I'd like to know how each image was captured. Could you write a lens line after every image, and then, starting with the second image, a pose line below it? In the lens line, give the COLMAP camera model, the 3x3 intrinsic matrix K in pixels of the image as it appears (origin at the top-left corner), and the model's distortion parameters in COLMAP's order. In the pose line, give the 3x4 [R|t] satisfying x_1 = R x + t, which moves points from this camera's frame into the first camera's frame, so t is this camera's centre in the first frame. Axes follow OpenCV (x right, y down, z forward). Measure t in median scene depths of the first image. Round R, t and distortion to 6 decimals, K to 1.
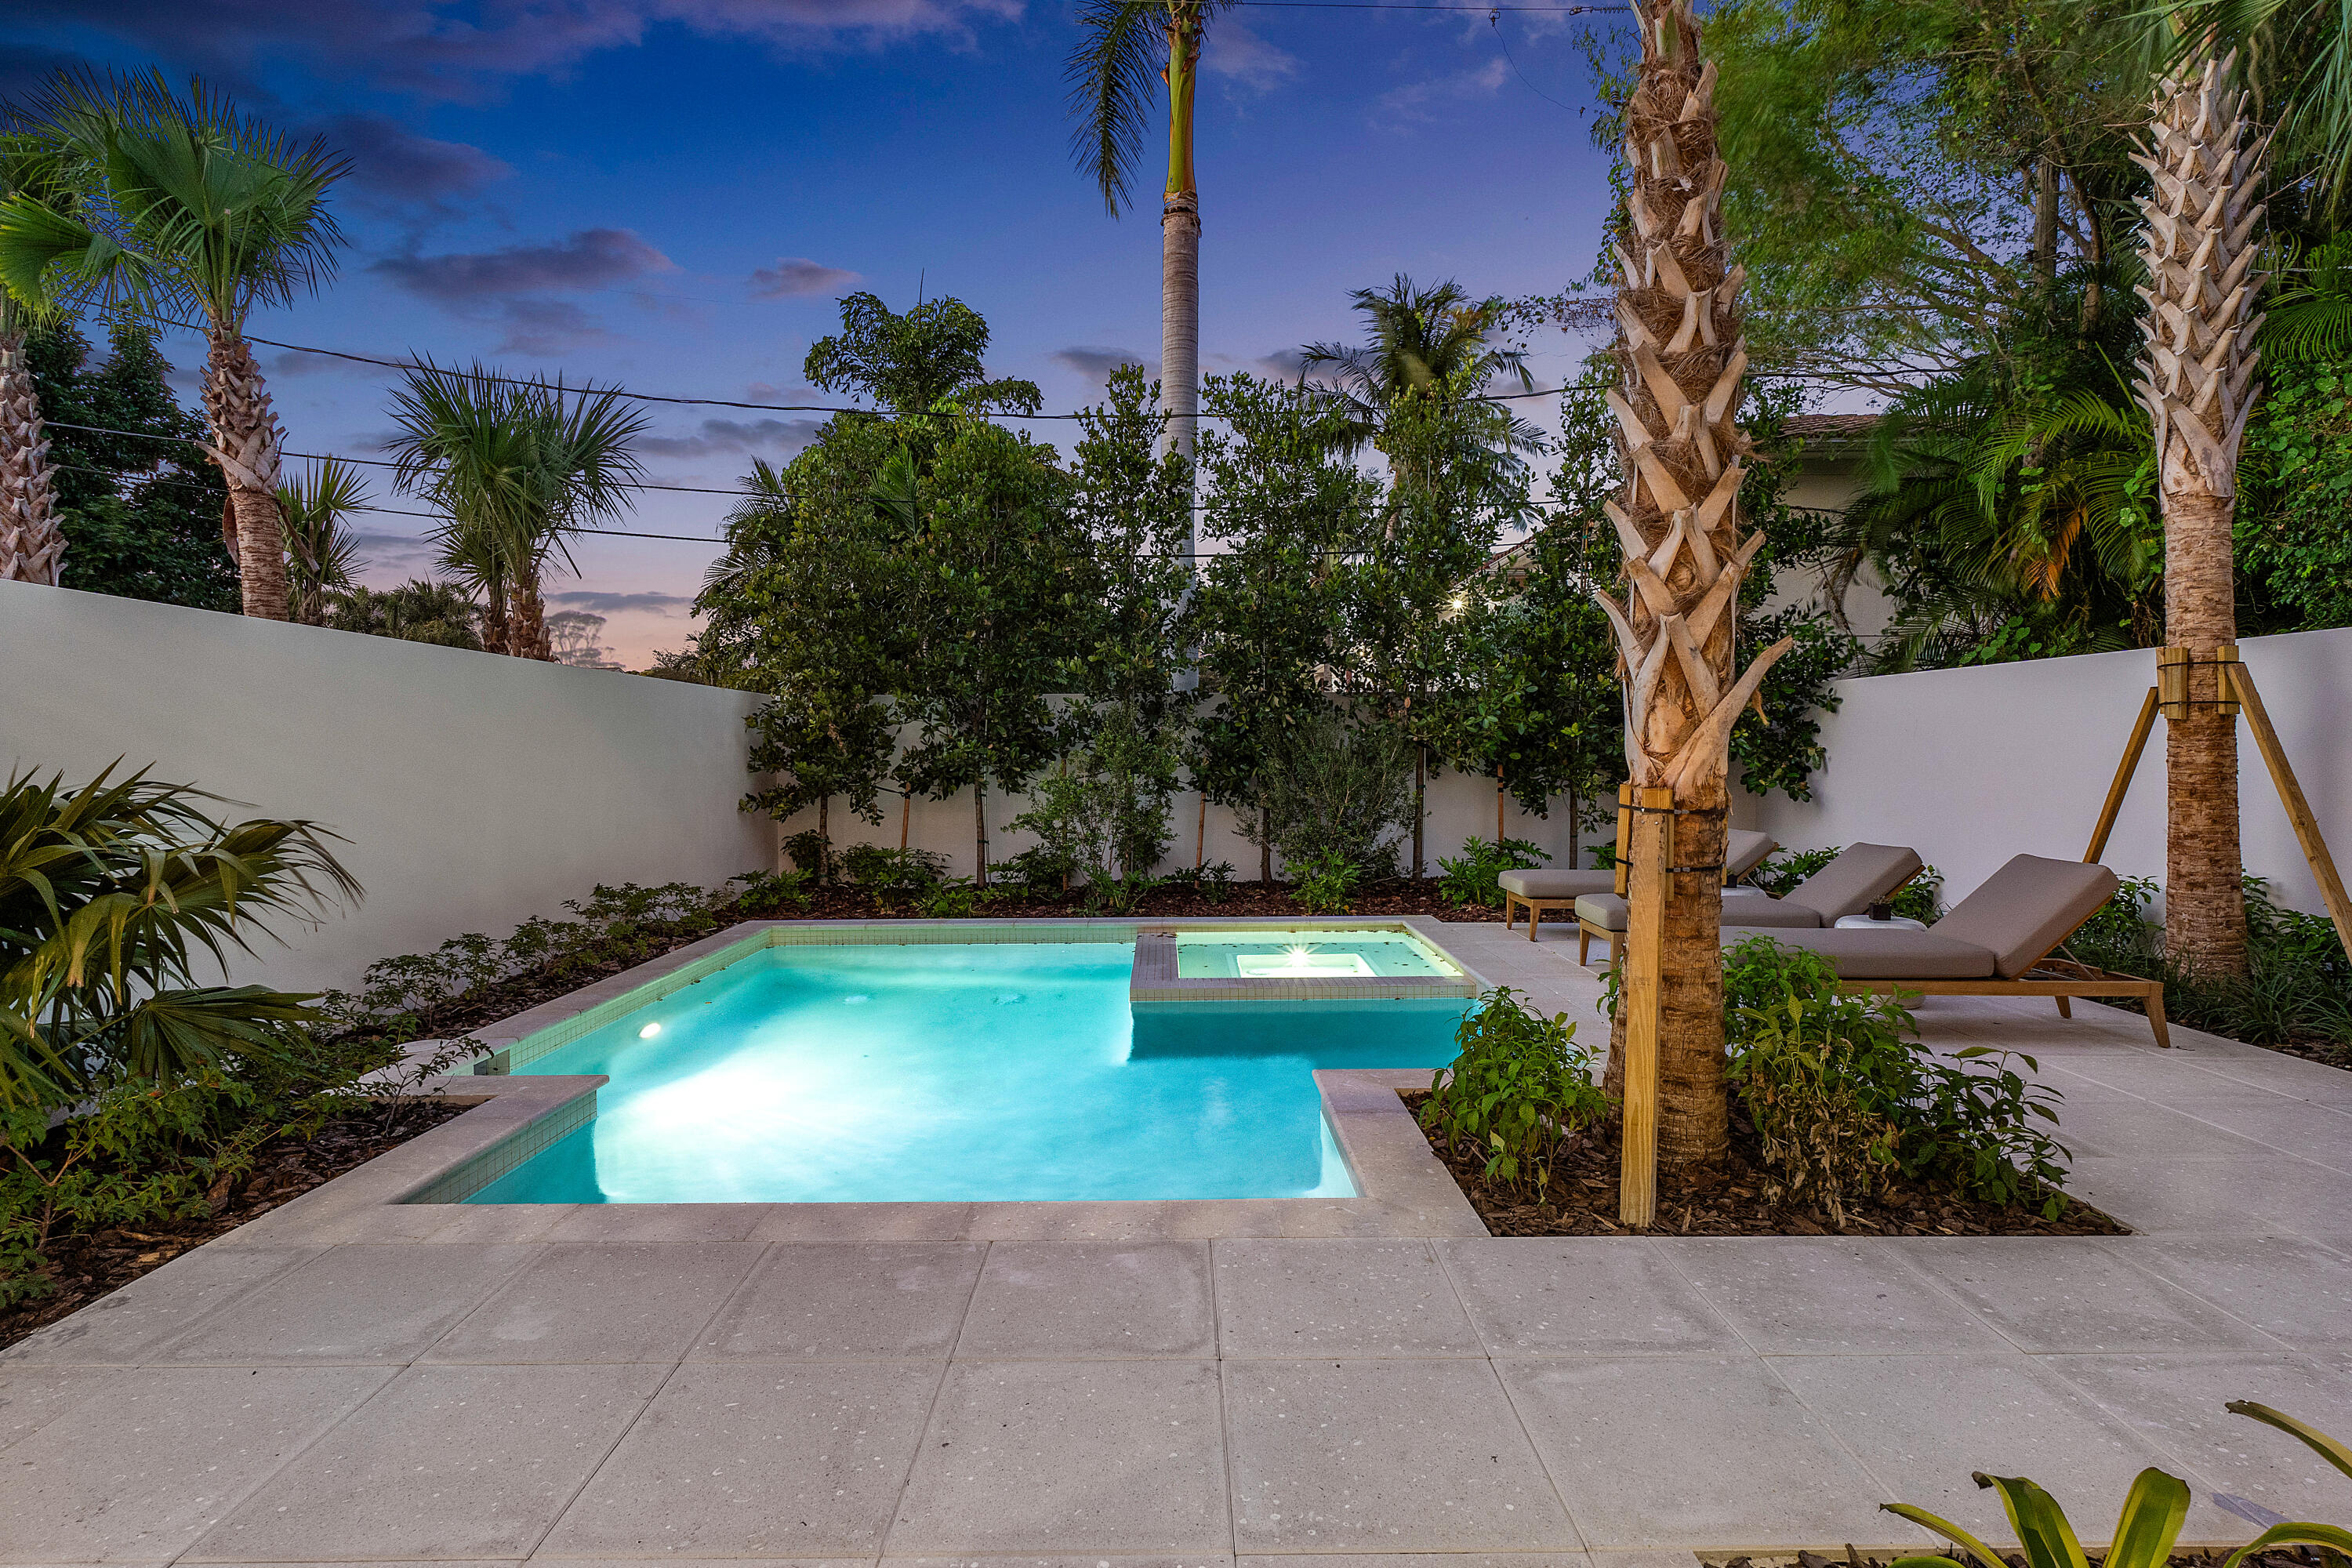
lens RADIAL K [[1167.2, 0, 1131.1], [0, 1167.2, 806.3], [0, 0, 1]] dist [0.004071, -0.002588]
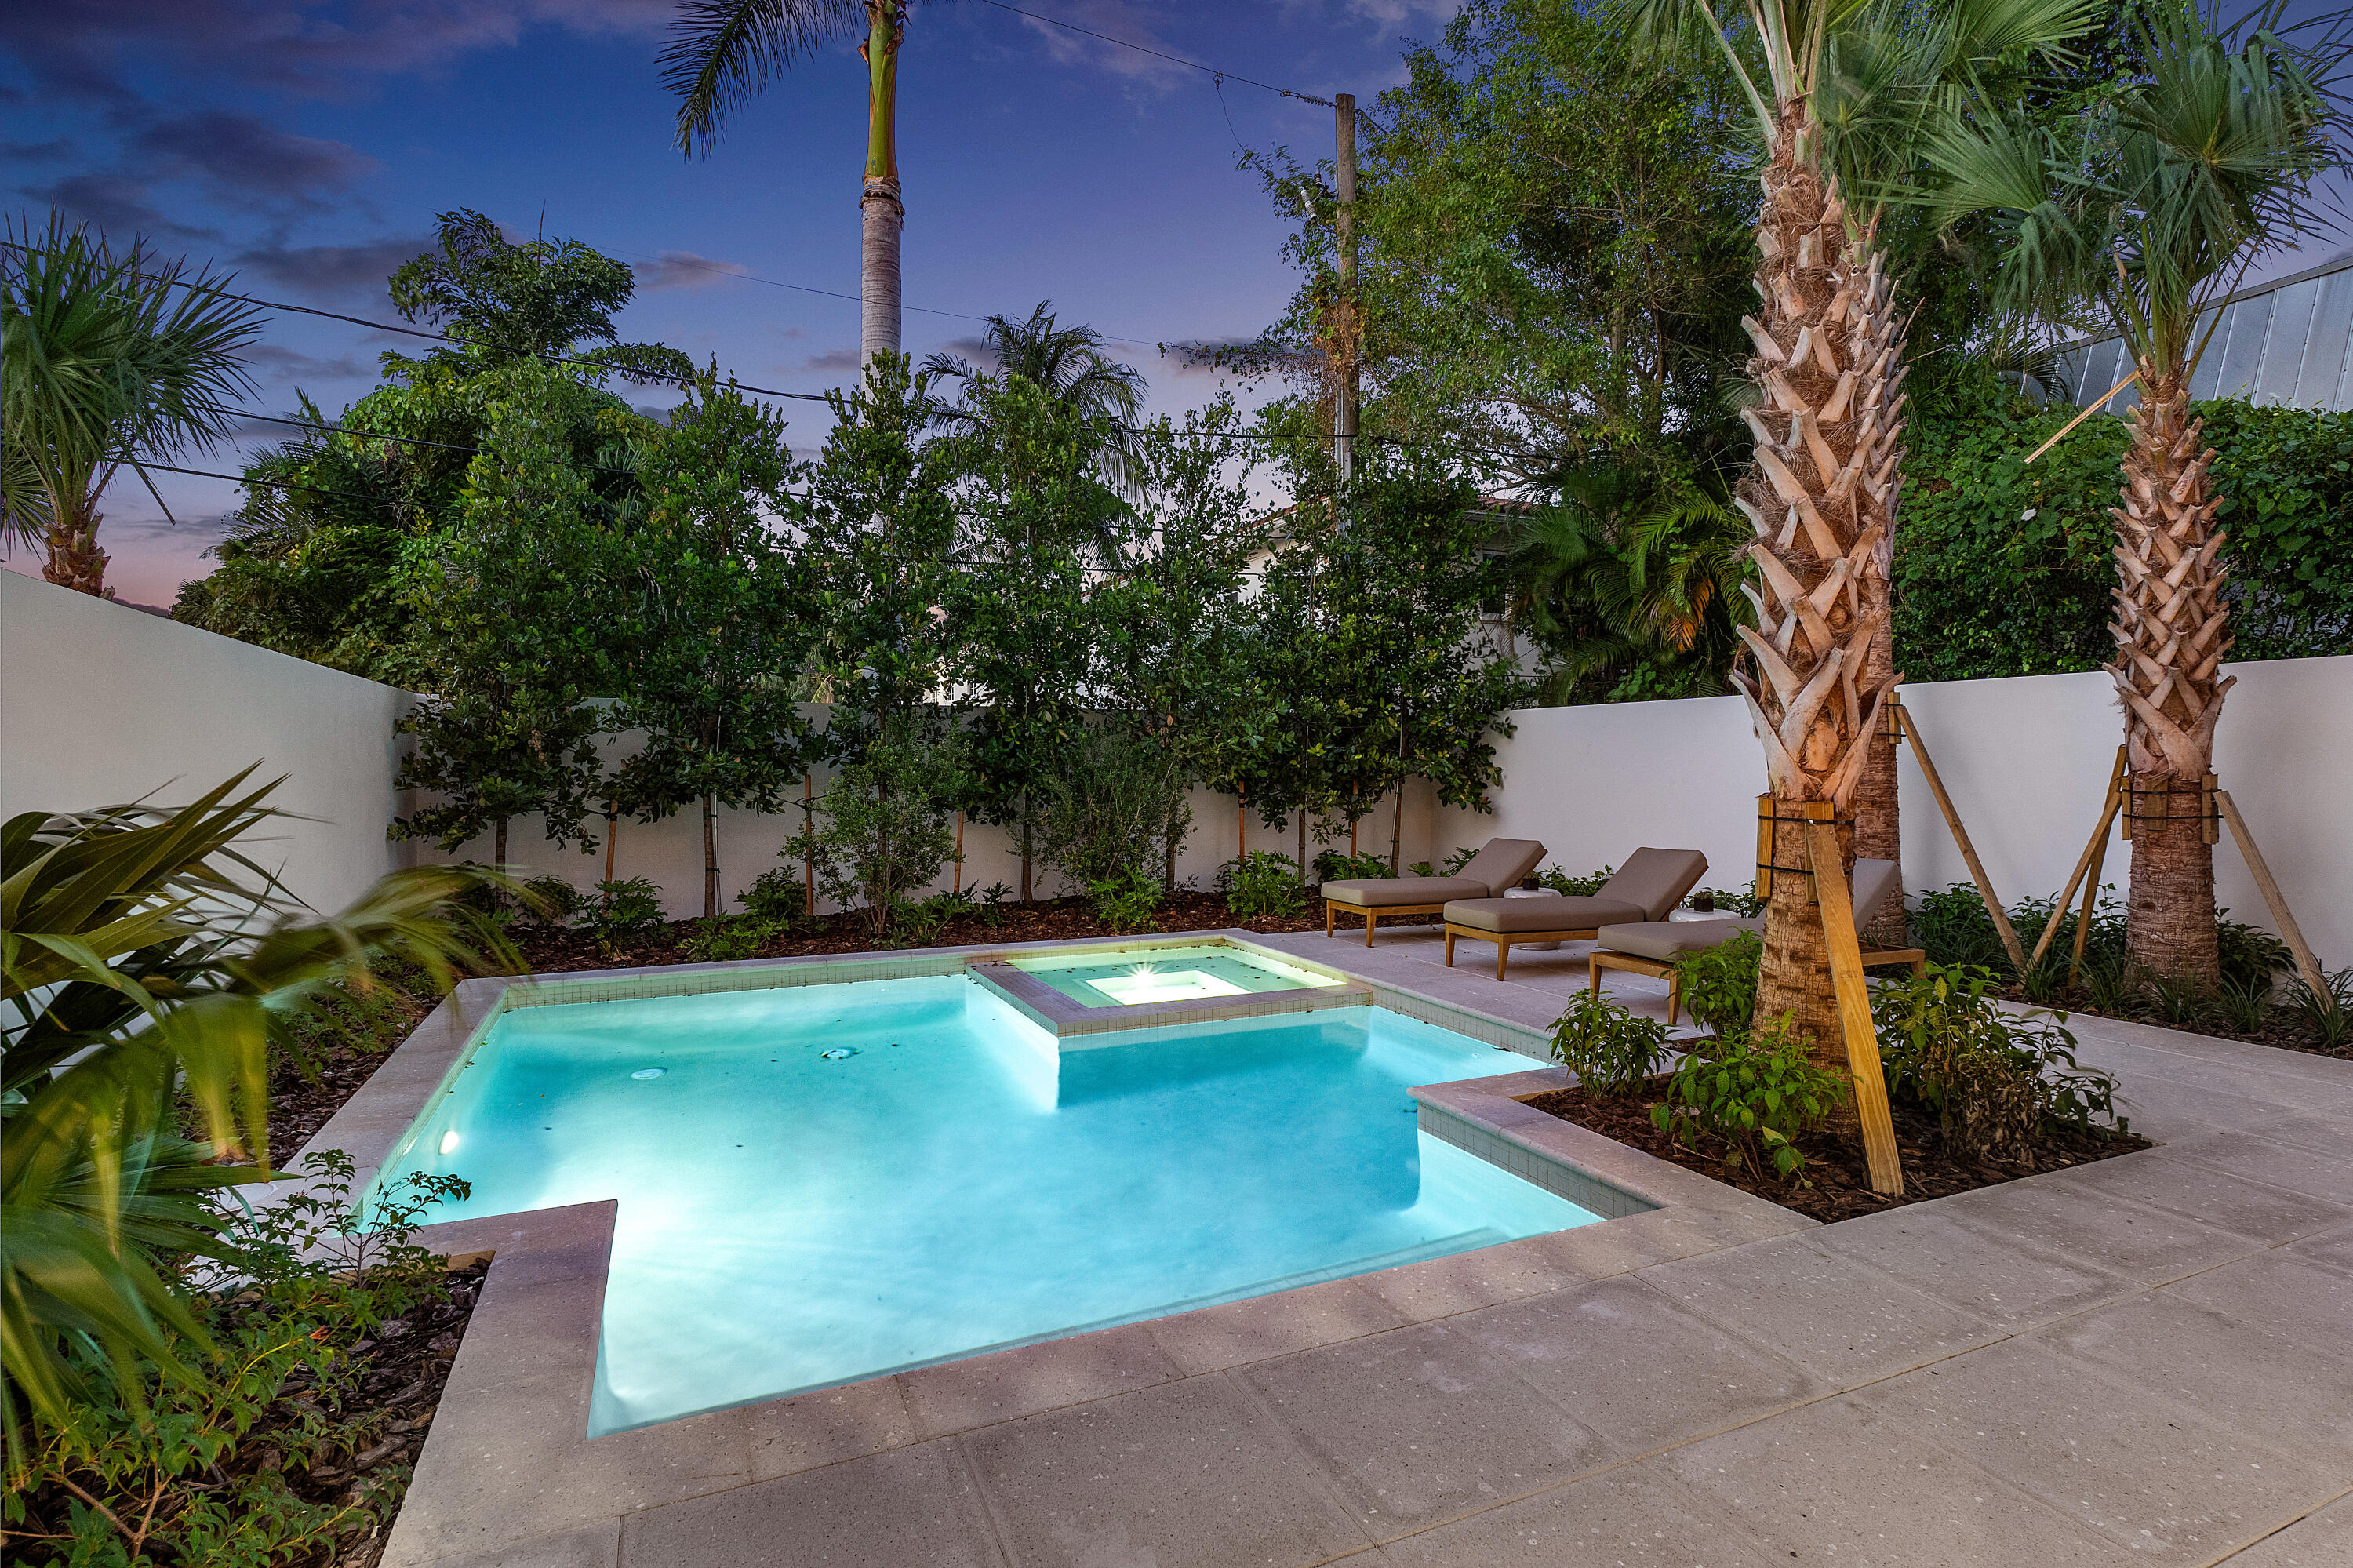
lens RADIAL K [[1167.8, 0, 1183.3], [0, 1167.8, 788.0], [0, 0, 1]] dist [0.004071, -0.002588]
pose [[0.909022, -0.000729, 0.416747, -0.328960], [0.013320, 0.999538, -0.027304, -0.003524], [-0.416535, 0.030371, 0.908612, 0.131236]]
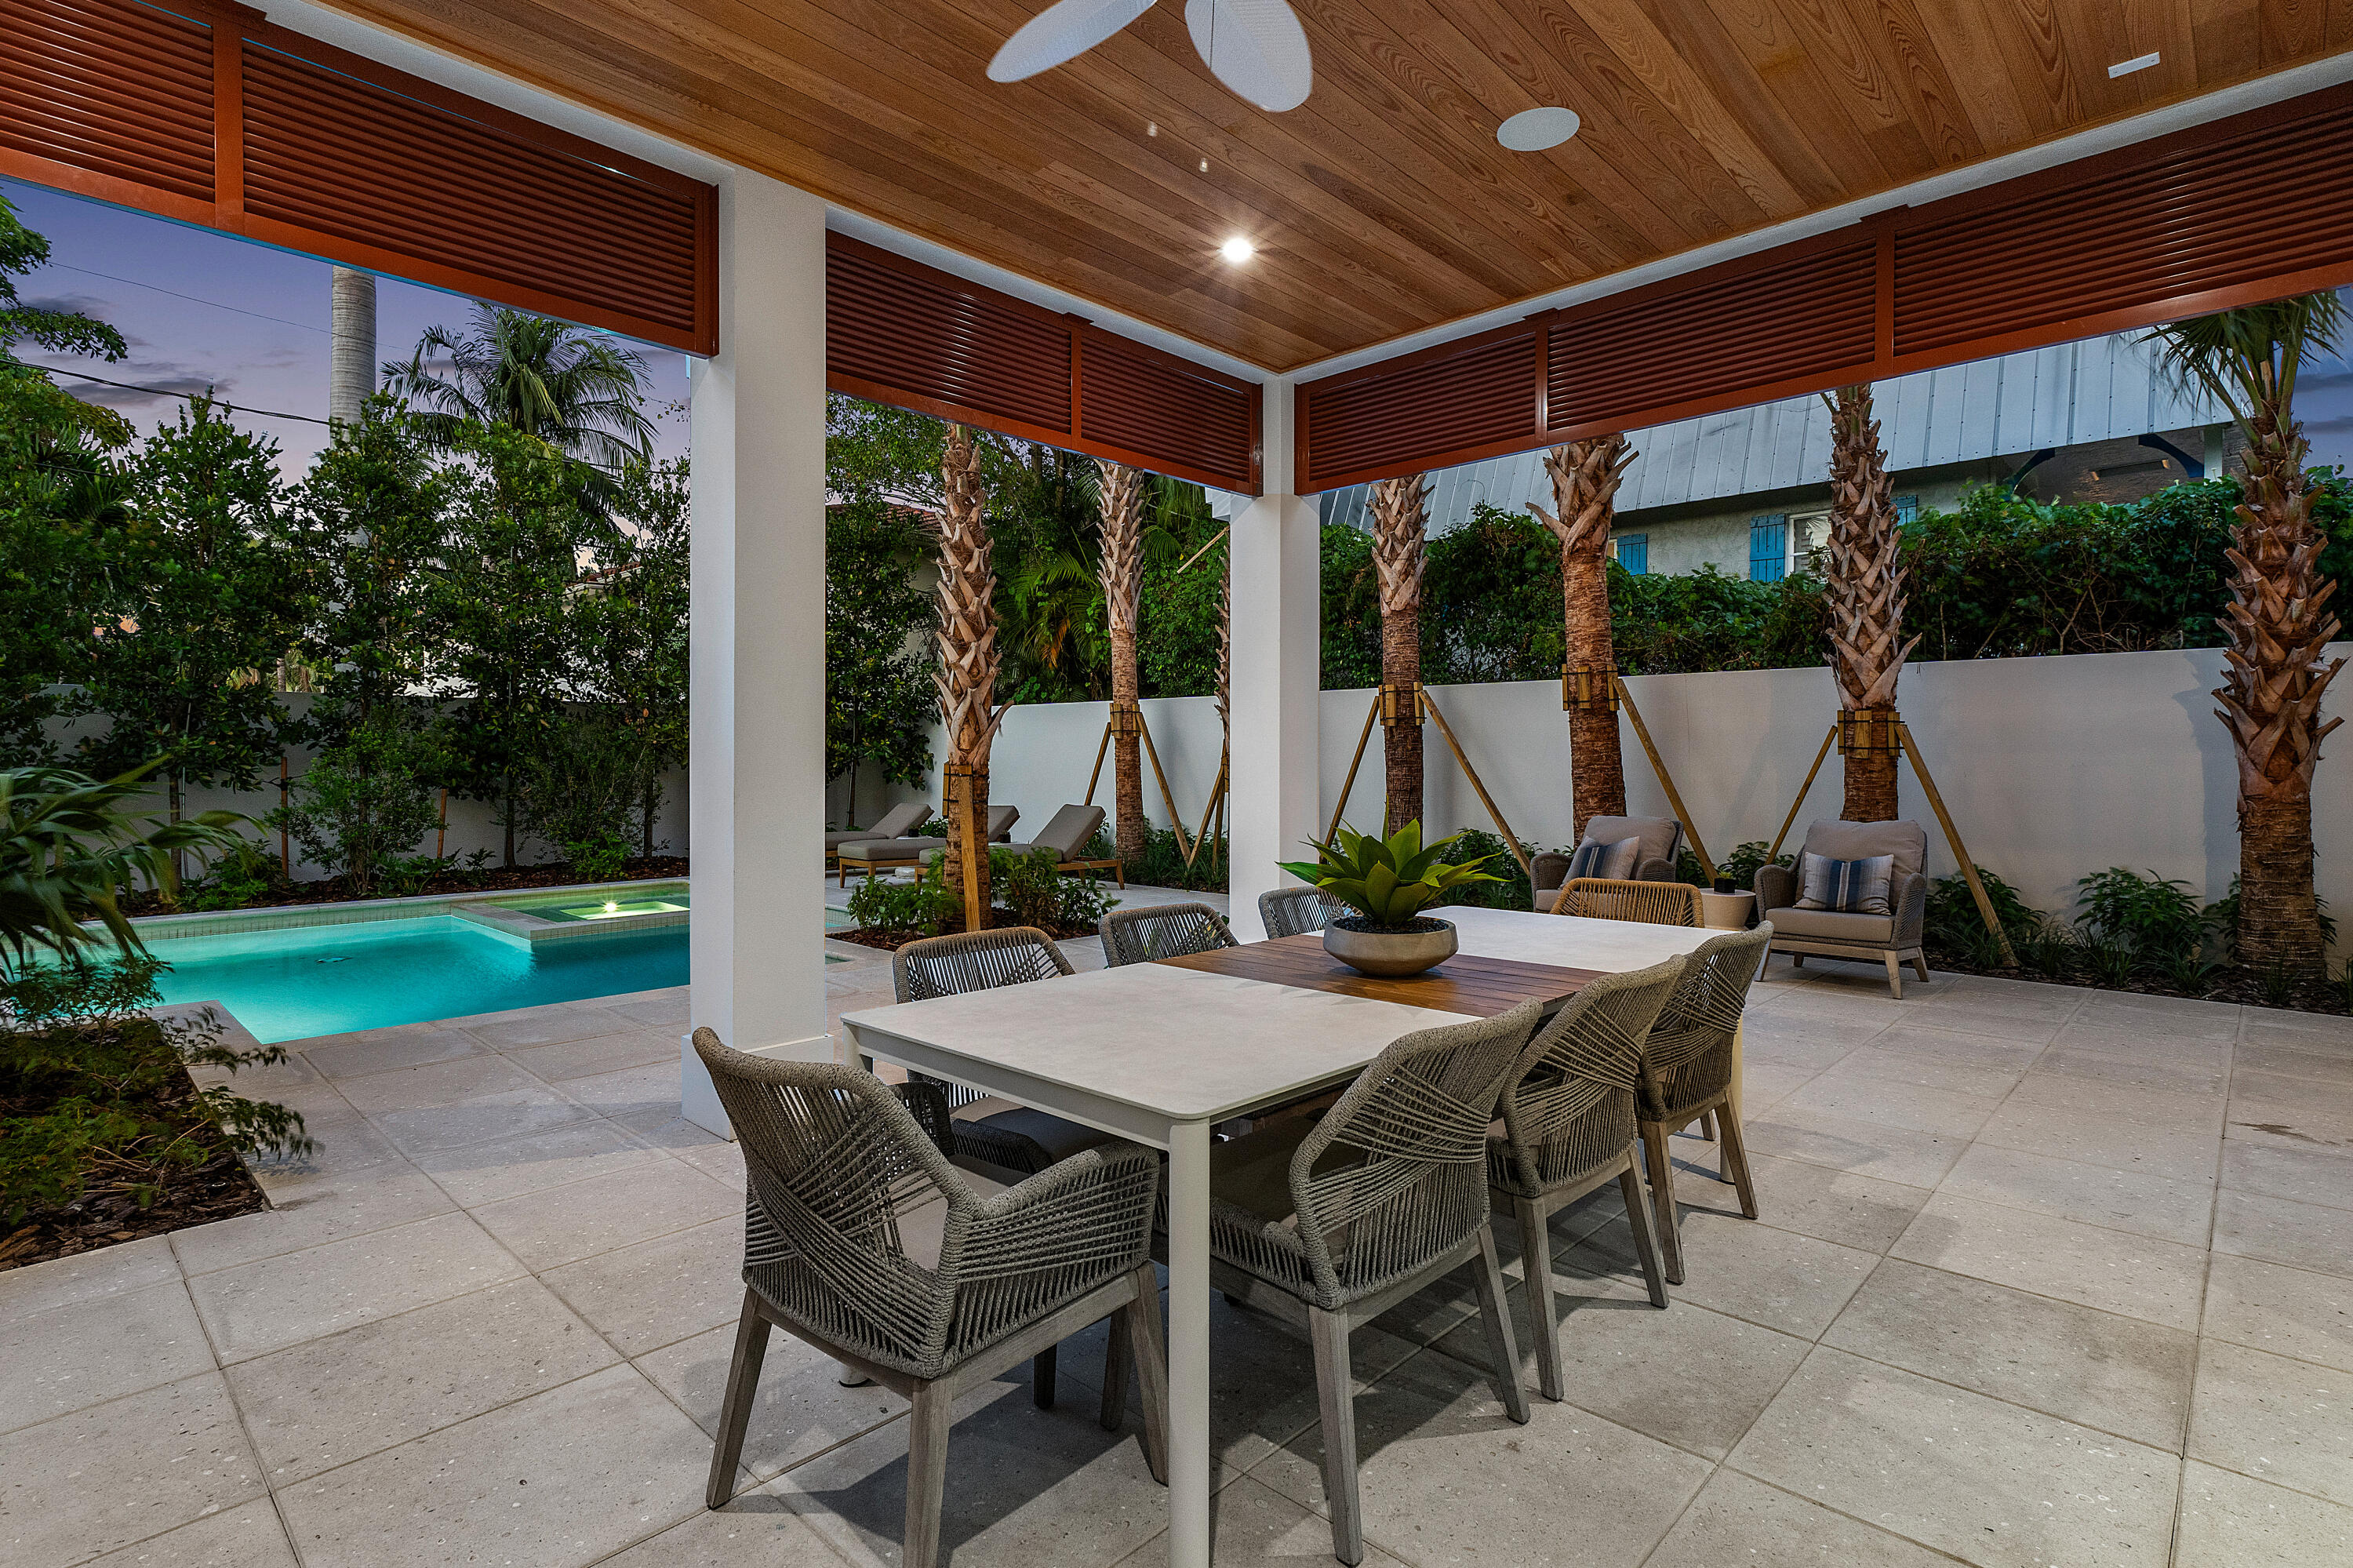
lens RADIAL K [[1167.8, 0, 1177.1], [0, 1167.8, 749.6], [0, 0, 1]] dist [0.004071, -0.002588]
pose [[0.688755, 0.011747, 0.724899, -0.499225], [0.028147, 0.998682, -0.042927, 0.034793], [-0.724448, 0.049970, 0.687516, -0.462877]]
